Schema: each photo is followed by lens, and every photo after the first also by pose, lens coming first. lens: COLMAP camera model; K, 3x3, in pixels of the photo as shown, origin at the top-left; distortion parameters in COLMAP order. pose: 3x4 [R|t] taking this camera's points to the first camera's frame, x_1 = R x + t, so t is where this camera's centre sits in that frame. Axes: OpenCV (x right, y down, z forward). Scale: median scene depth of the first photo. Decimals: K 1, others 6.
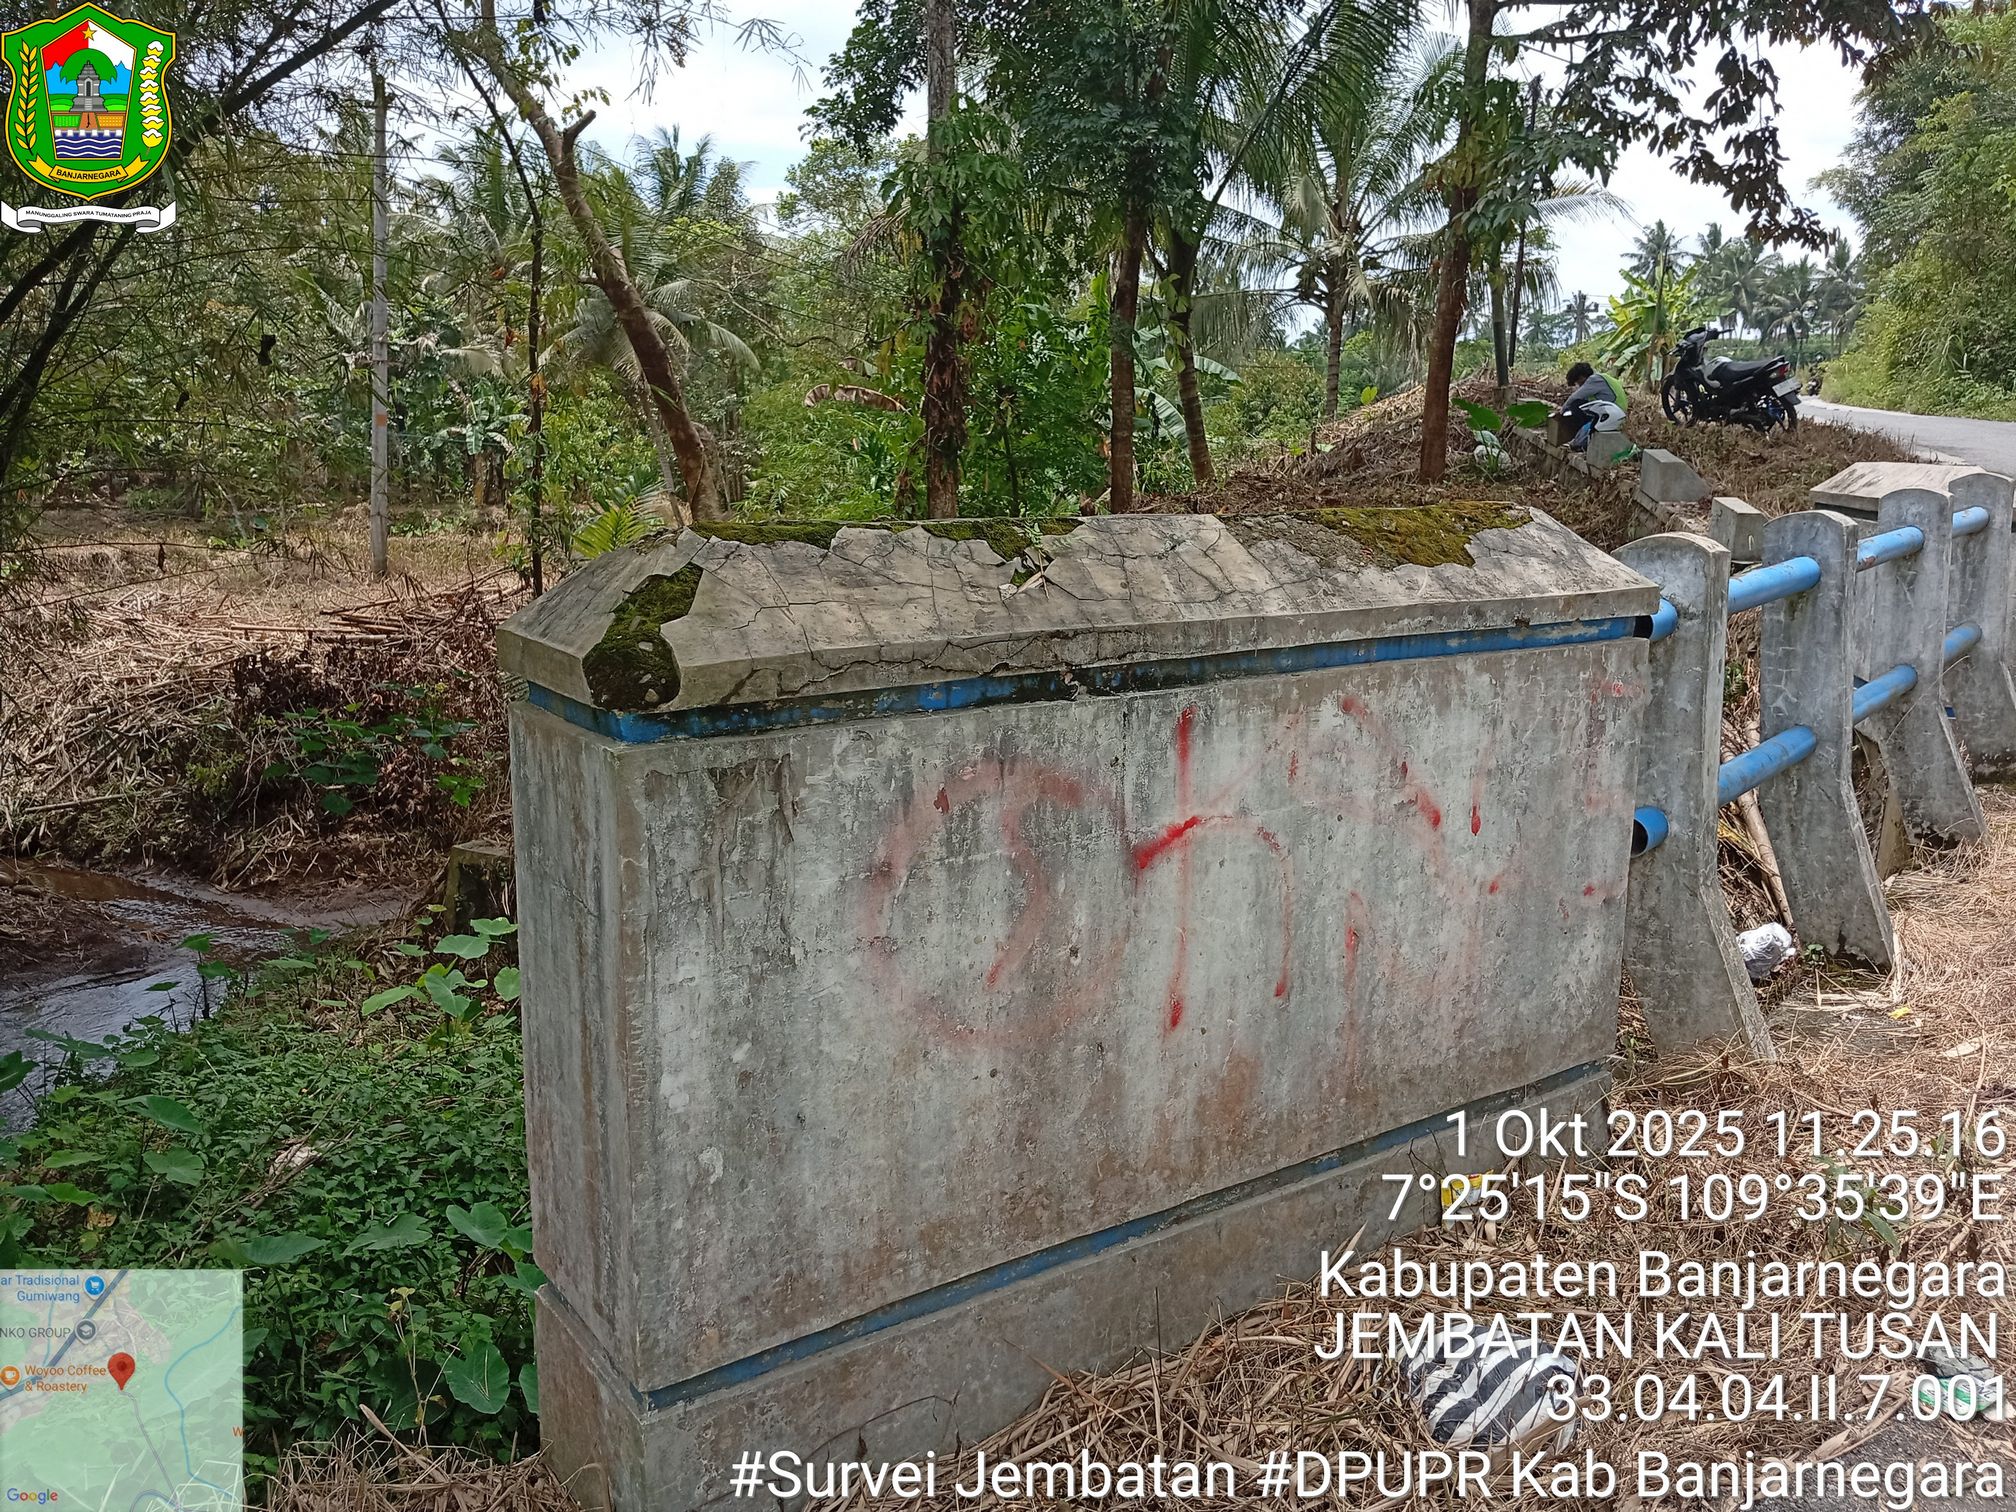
lens RADIAL K [[1578.7, 0, 1013.9], [0, 1578.7, 755.4], [0, 0, 1]] dist [0.089846, -0.210022]
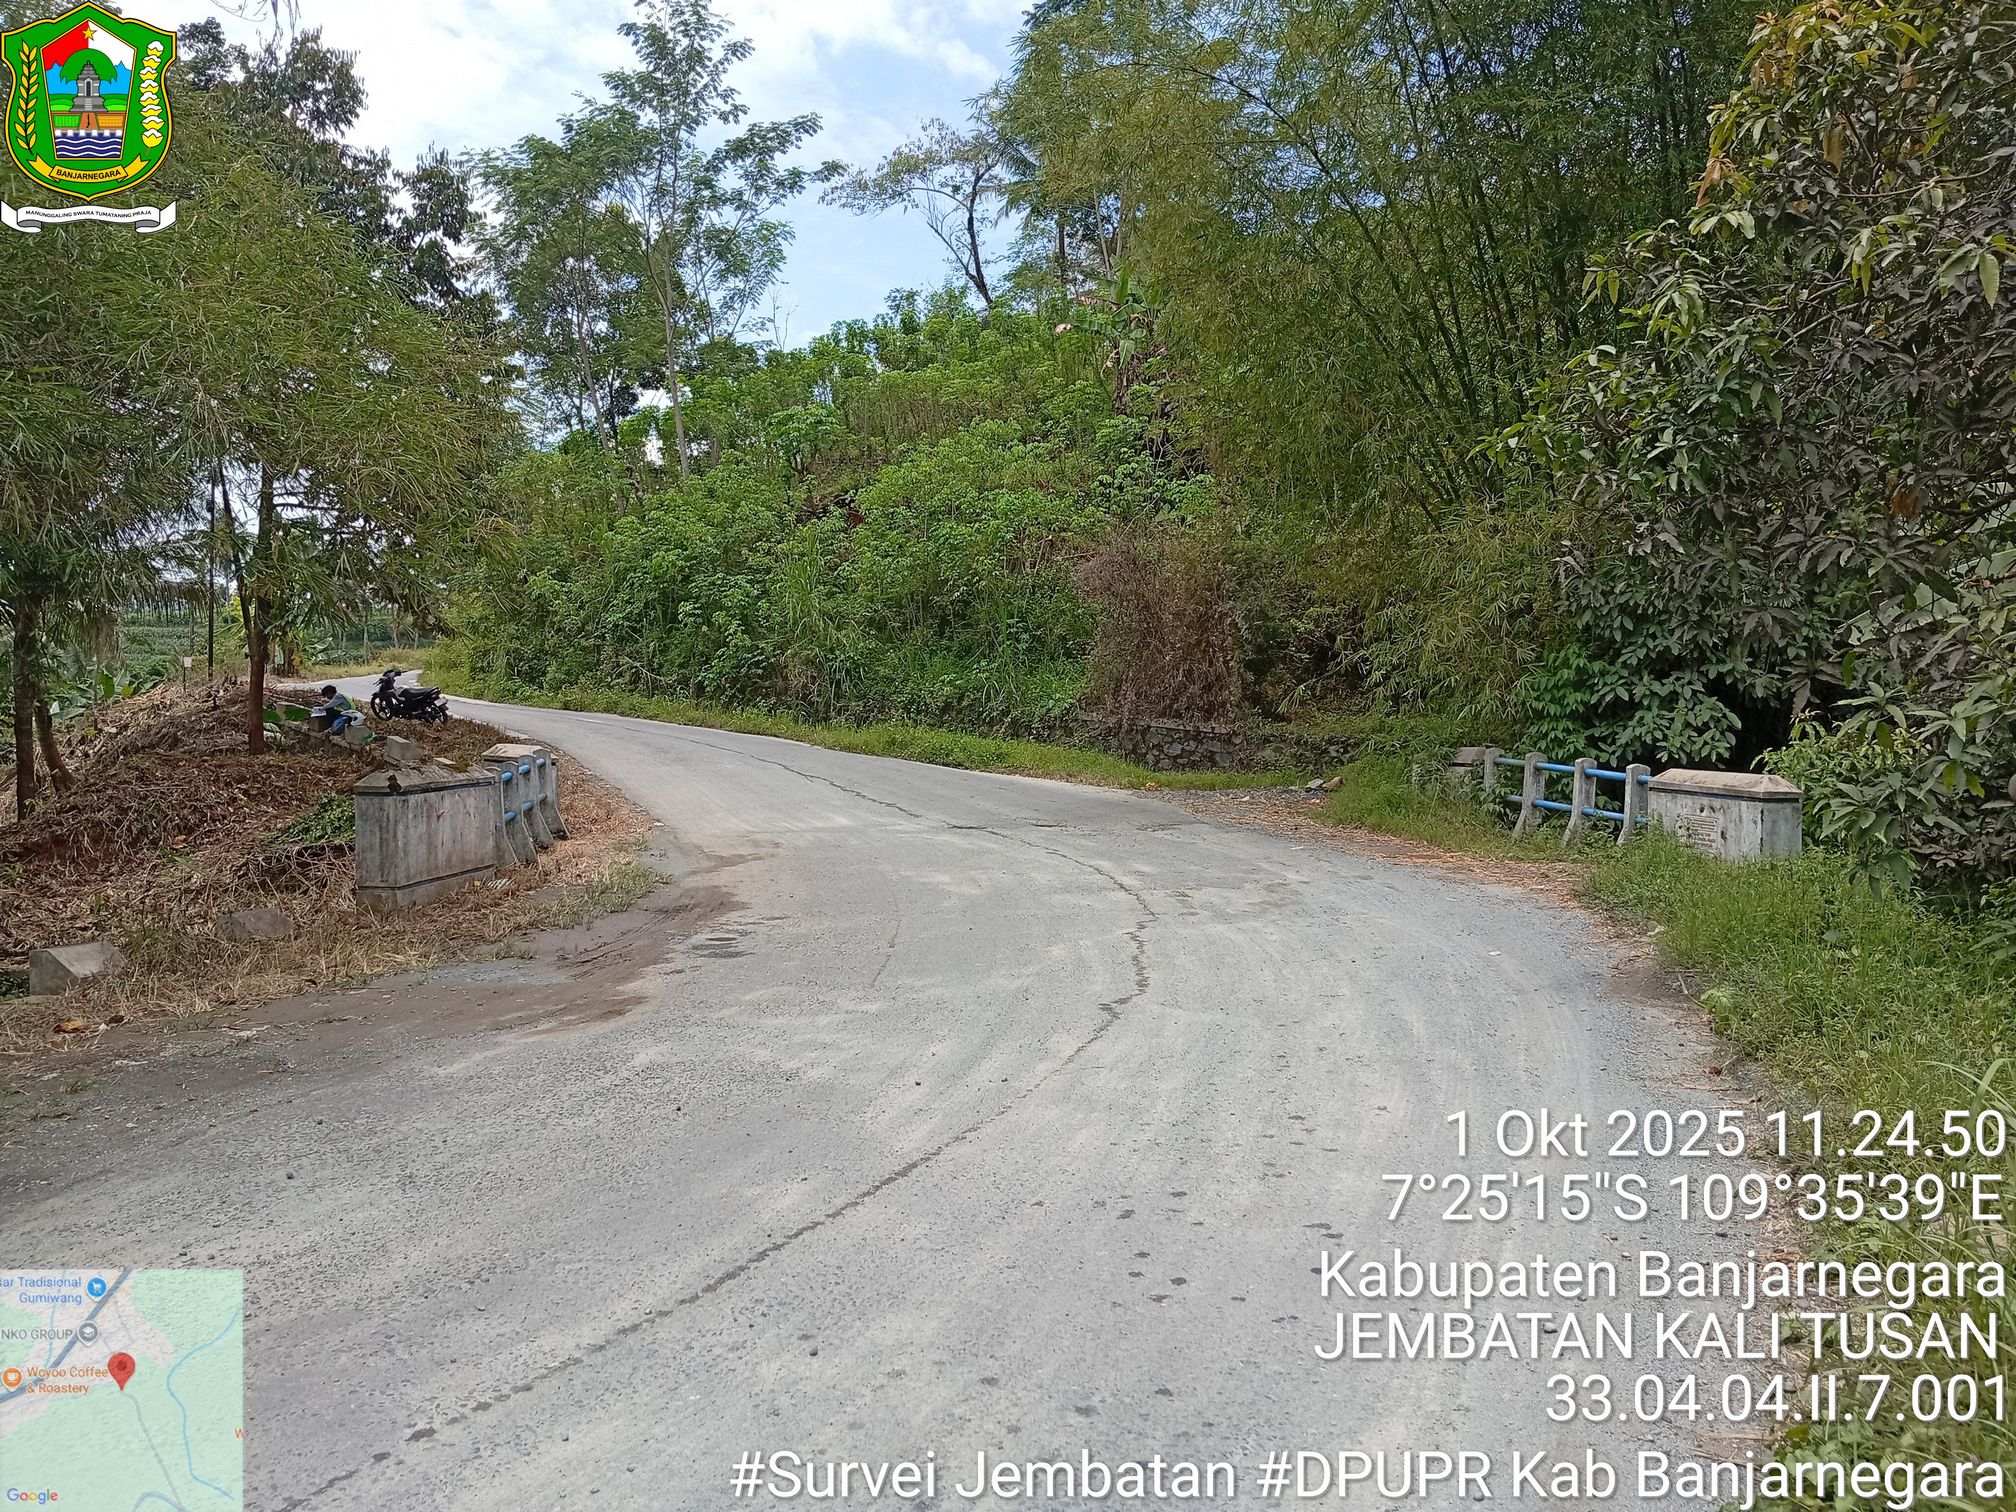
lens RADIAL K [[1559.4, 0, 991.2], [0, 1559.4, 756.6], [0, 0, 1]] dist [0.077400, -0.000878]
pose [[0.674108, -0.033294, 0.737882, -0.491855], [0.148961, 0.984586, -0.091661, 0.116958], [-0.723456, 0.171705, 0.668677, -0.782865]]
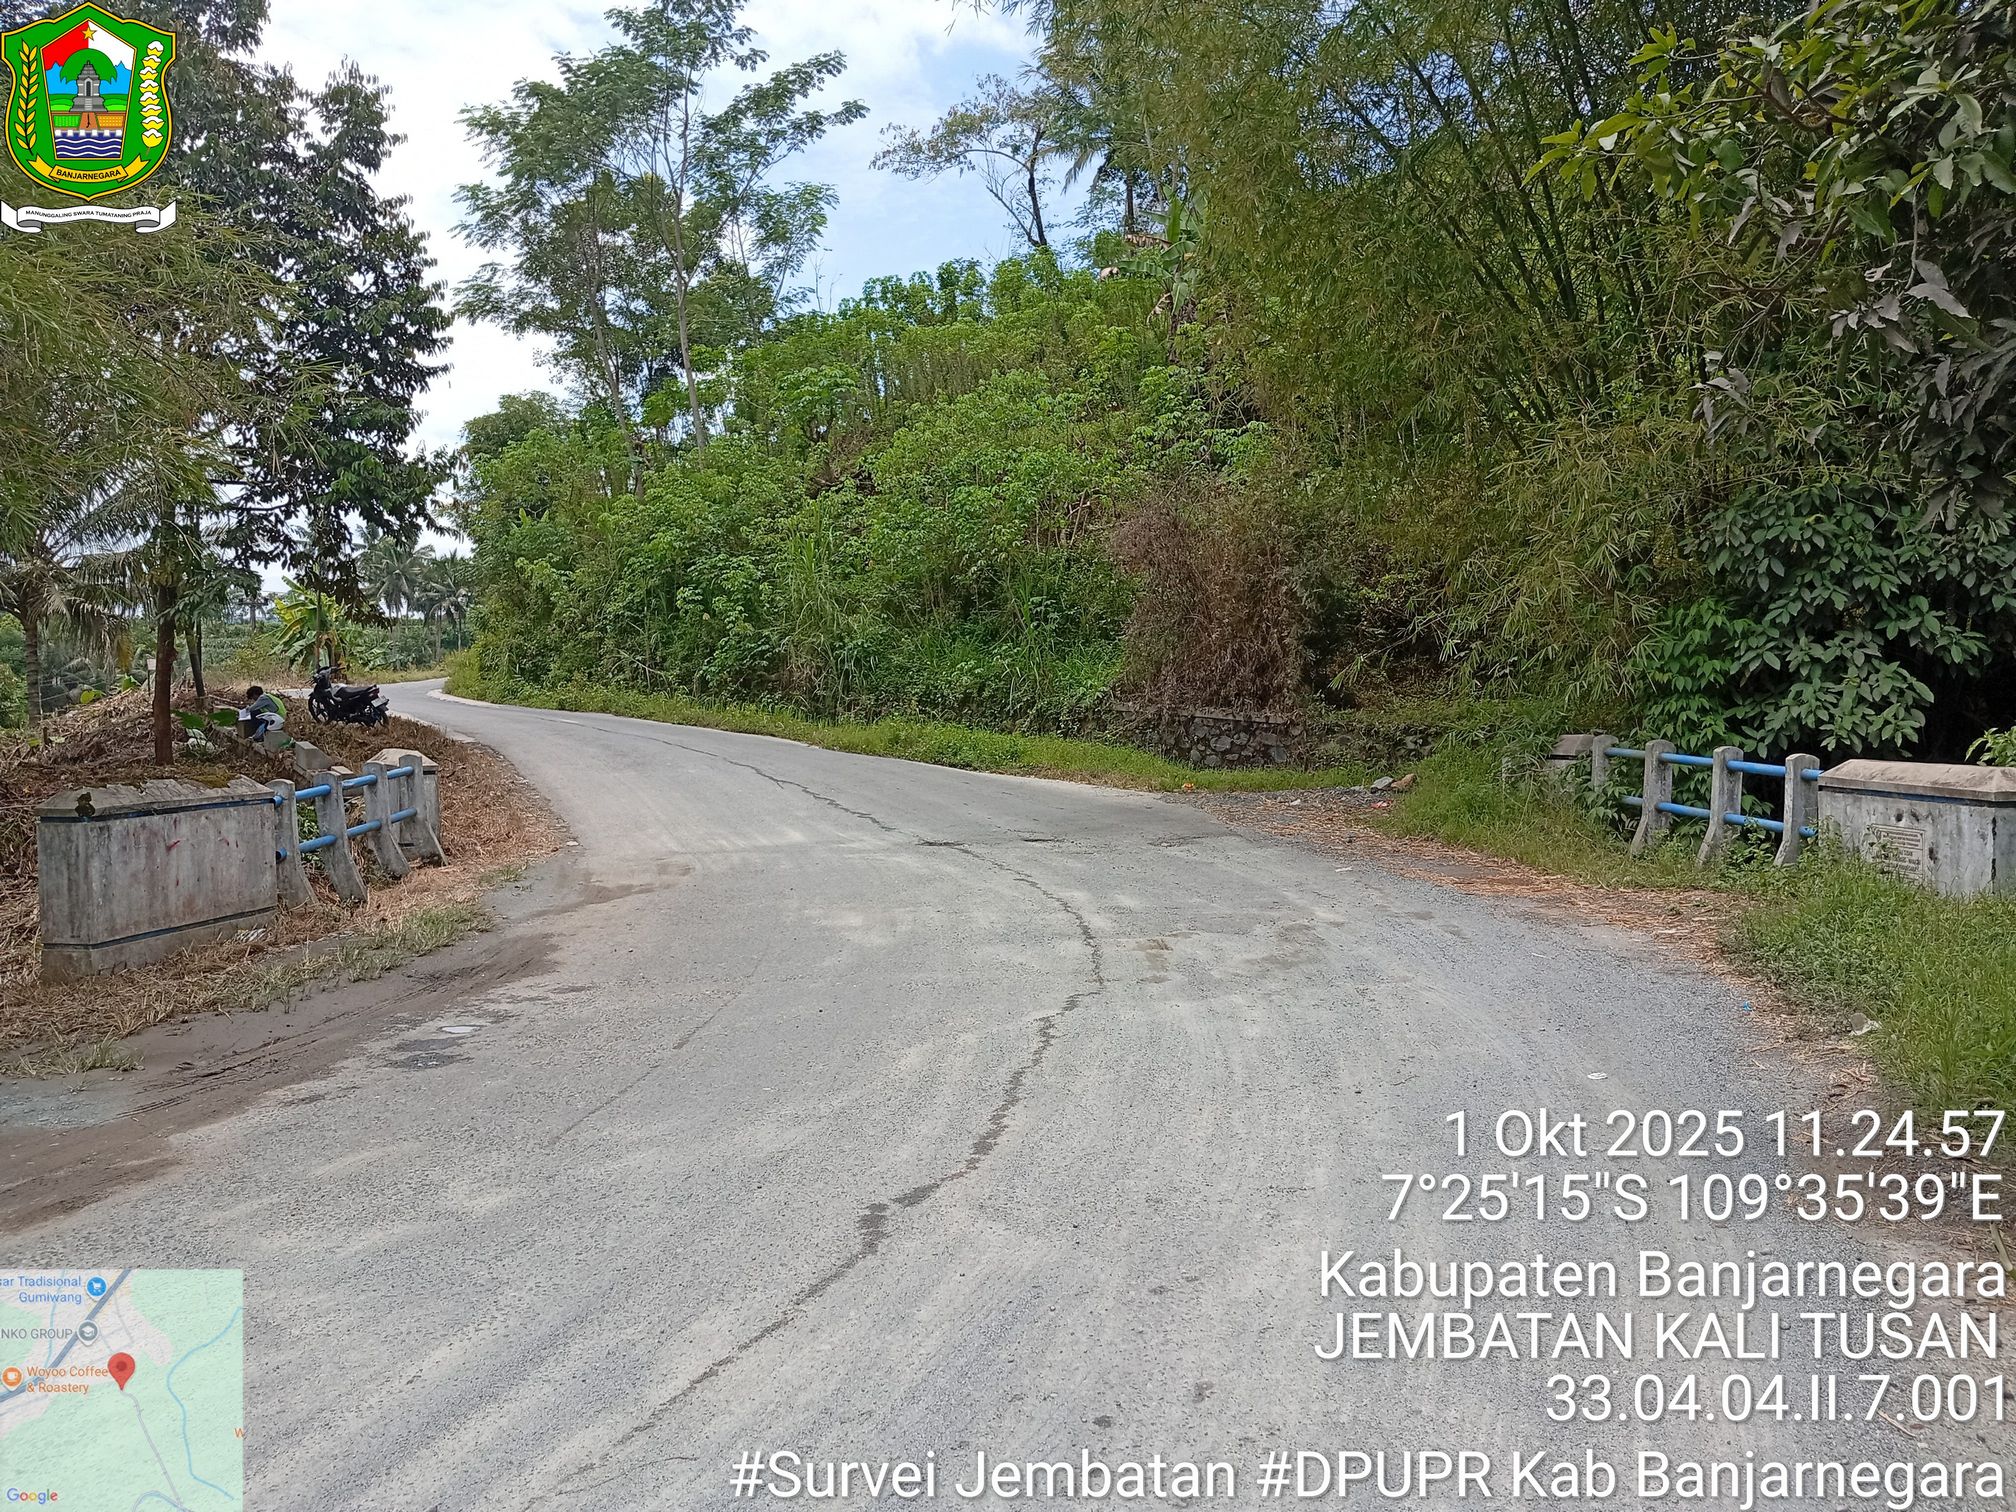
lens RADIAL K [[1561.4, 0, 1002.8], [0, 1561.4, 764.0], [0, 0, 1]] dist [0.089315, -0.178496]
pose [[0.716451, -0.047959, 0.695987, -0.226663], [0.157807, 0.982917, -0.094717, 0.105508], [-0.679555, 0.177692, 0.711780, -0.666679]]
